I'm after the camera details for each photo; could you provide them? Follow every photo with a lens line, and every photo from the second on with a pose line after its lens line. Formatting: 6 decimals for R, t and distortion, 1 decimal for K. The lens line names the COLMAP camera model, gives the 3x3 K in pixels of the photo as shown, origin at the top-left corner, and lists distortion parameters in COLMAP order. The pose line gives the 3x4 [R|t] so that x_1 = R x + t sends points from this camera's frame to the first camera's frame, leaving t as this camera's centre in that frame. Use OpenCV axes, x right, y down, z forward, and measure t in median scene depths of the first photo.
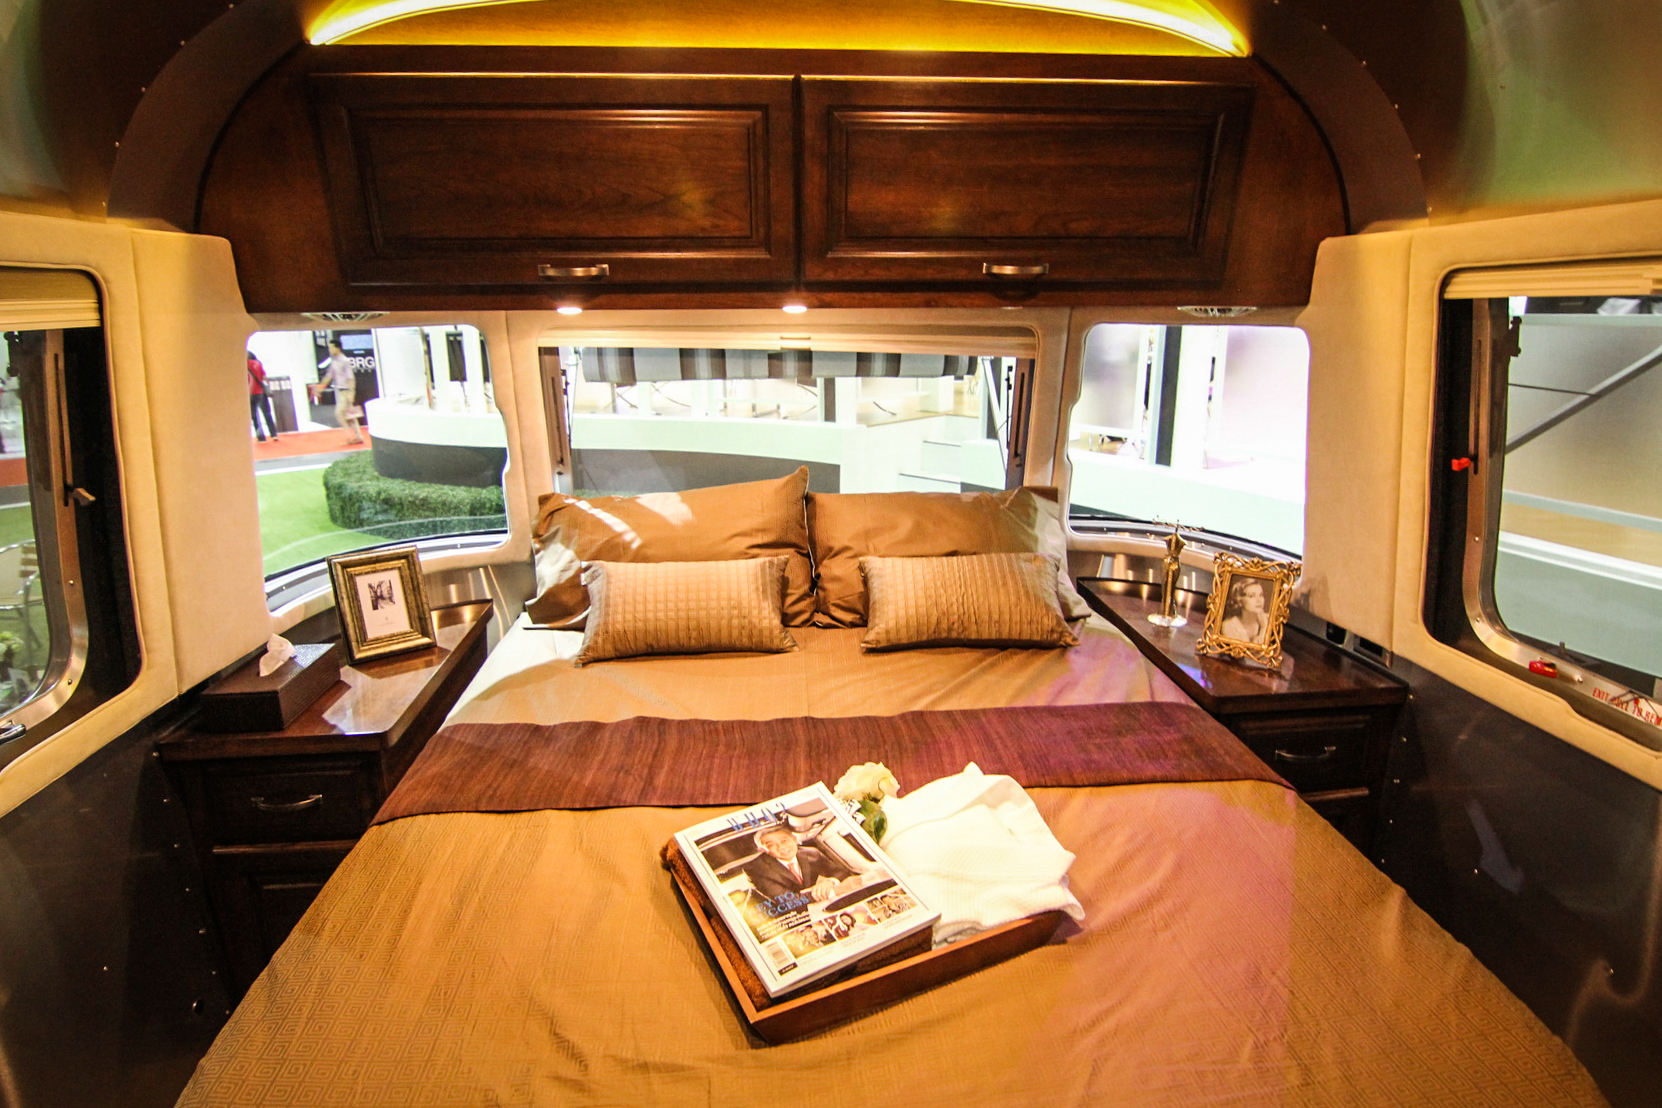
lens RADIAL K [[907.8, 0, 831.0], [0, 907.8, 554.0], [0, 0, 1]] dist [-0.003351, -0.000772]
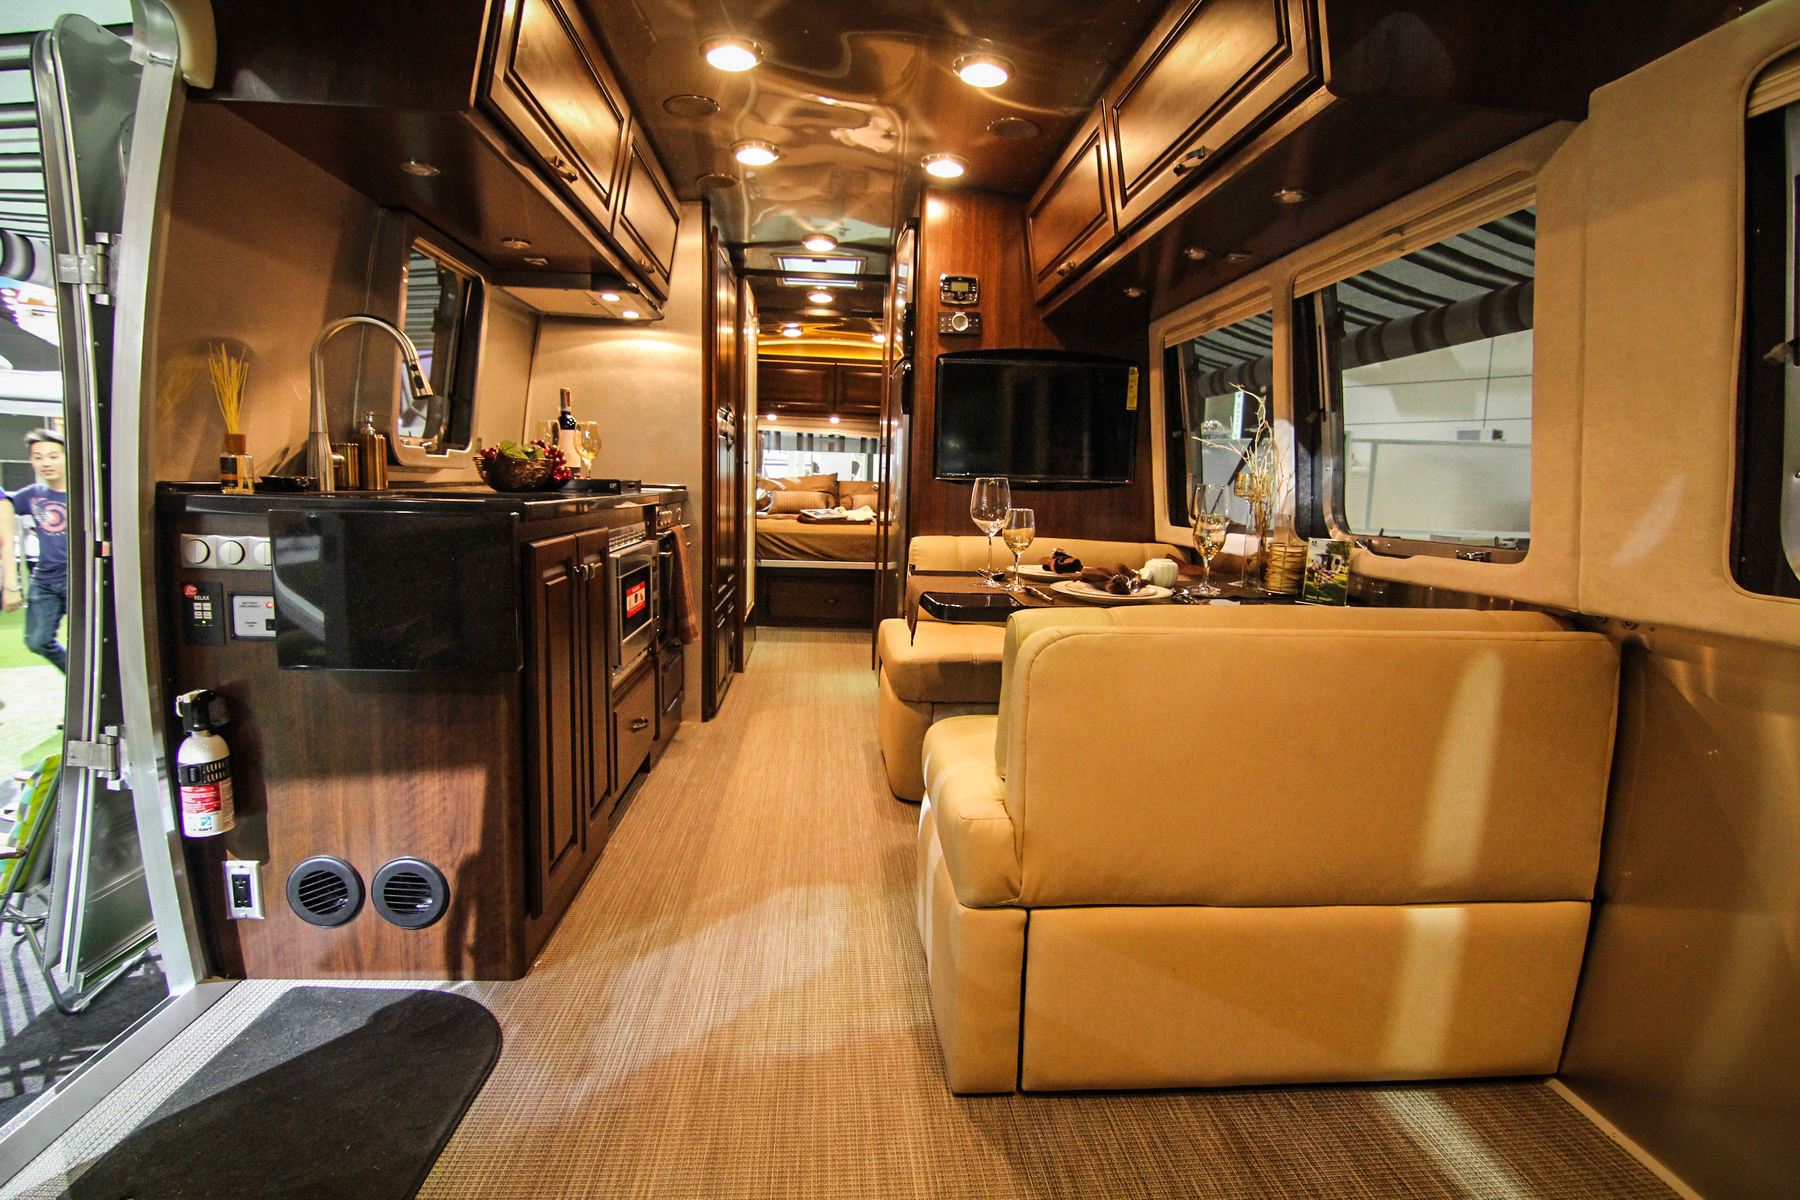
lens RADIAL K [[913.8, 0, 900.0], [0, 913.8, 600.0], [0, 0, 1]] dist [-0.000964, -0.014085]
pose [[0.998998, 0.044243, -0.006741, 0.256586], [-0.044746, 0.990274, -0.131742, 0.841422], [0.000847, 0.131912, 0.991261, -2.328240]]
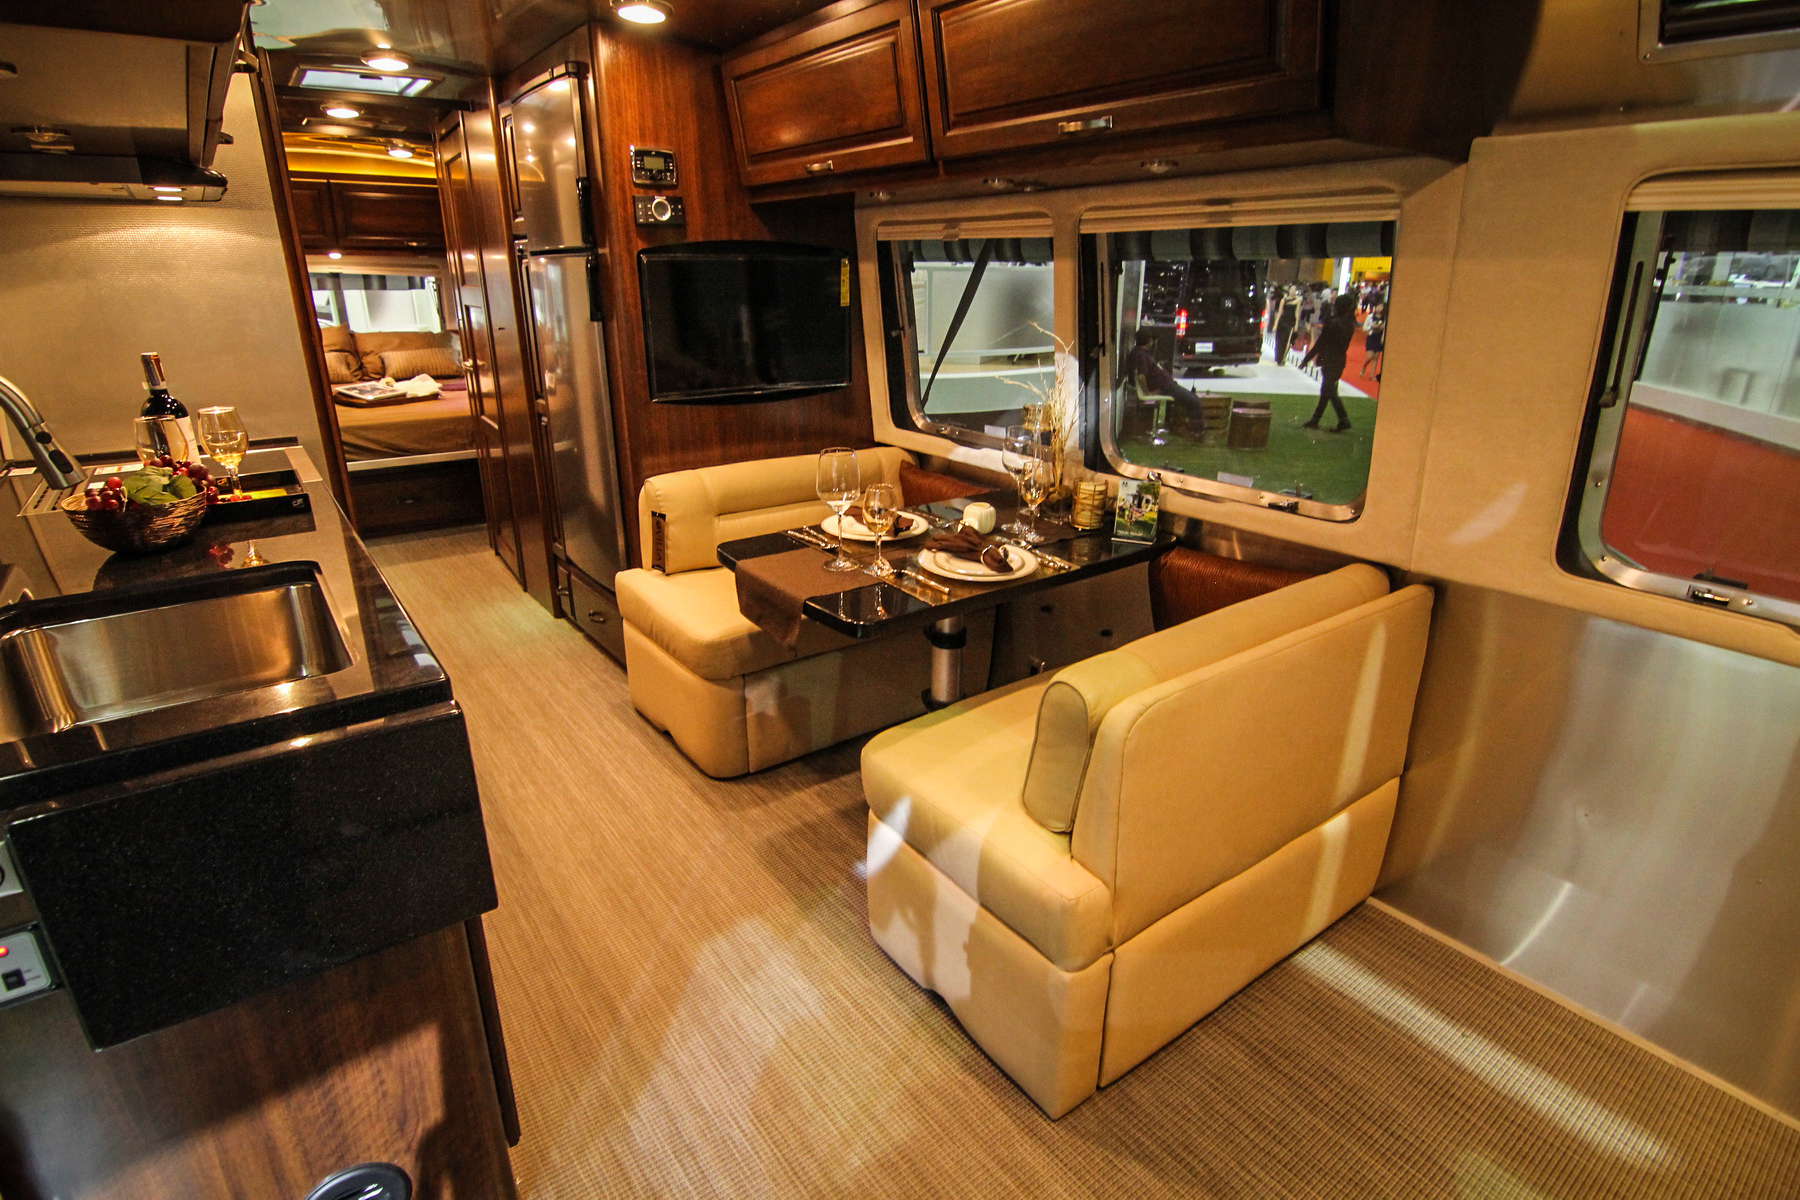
lens RADIAL K [[909.7, 0, 895.8], [0, 909.7, 600.6], [0, 0, 1]] dist [-0.002717, -0.012291]
pose [[0.856025, -0.160322, 0.491445, -0.096238], [0.116684, 0.986082, 0.118438, 0.599700], [-0.503593, -0.044042, 0.862818, -2.146176]]
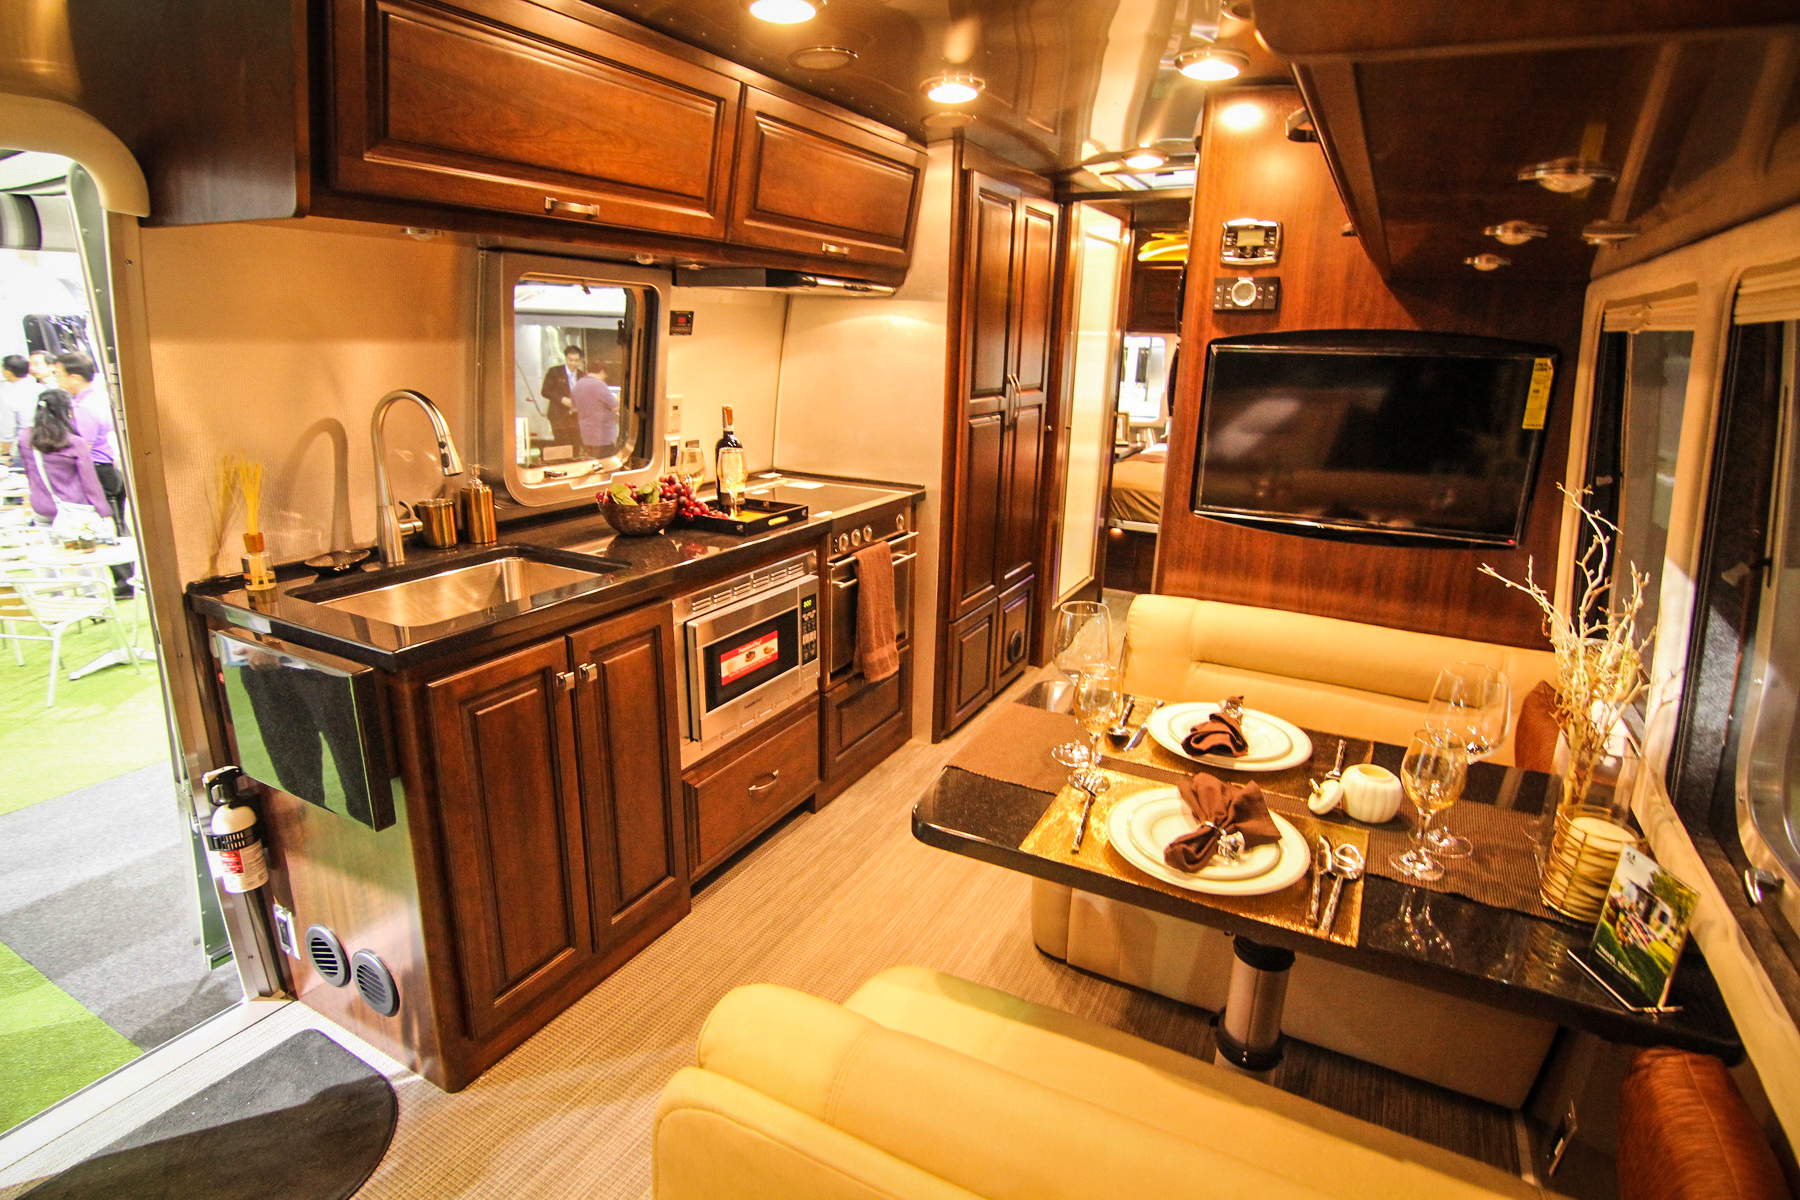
lens RADIAL K [[923.9, 0, 898.6], [0, 923.9, 602.2], [0, 0, 1]] dist [0.000488, -0.015315]
pose [[0.833751, 0.188108, -0.519109, 0.607878], [-0.175943, 0.981679, 0.073144, 0.518924], [0.523358, 0.030349, 0.851572, -1.975099]]
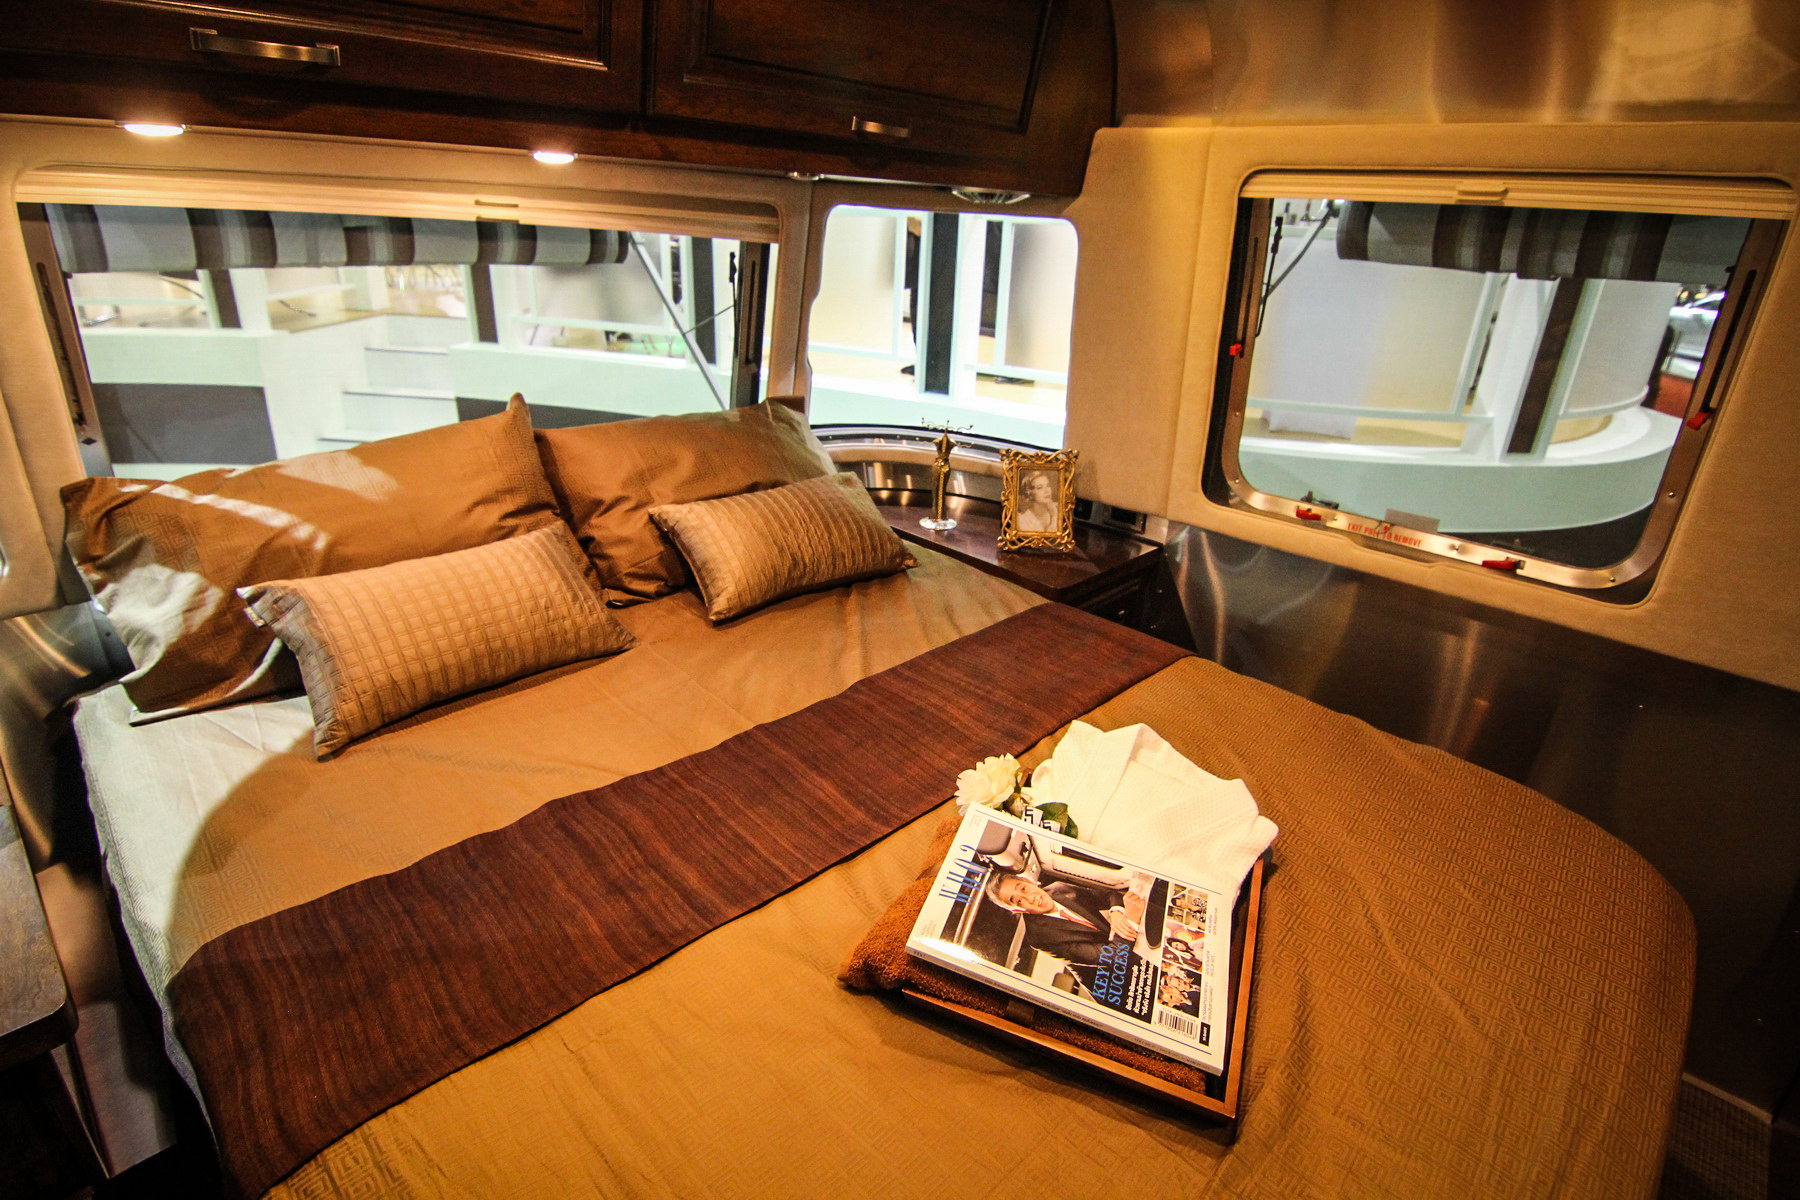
lens RADIAL K [[909.7, 0, 895.8], [0, 909.7, 600.6], [0, 0, 1]] dist [-0.002717, -0.012291]
pose [[0.759179, -0.215656, 0.614117, -0.314985], [0.115382, 0.973162, 0.199103, -0.052023], [-0.640574, -0.080297, 0.763687, 0.278022]]
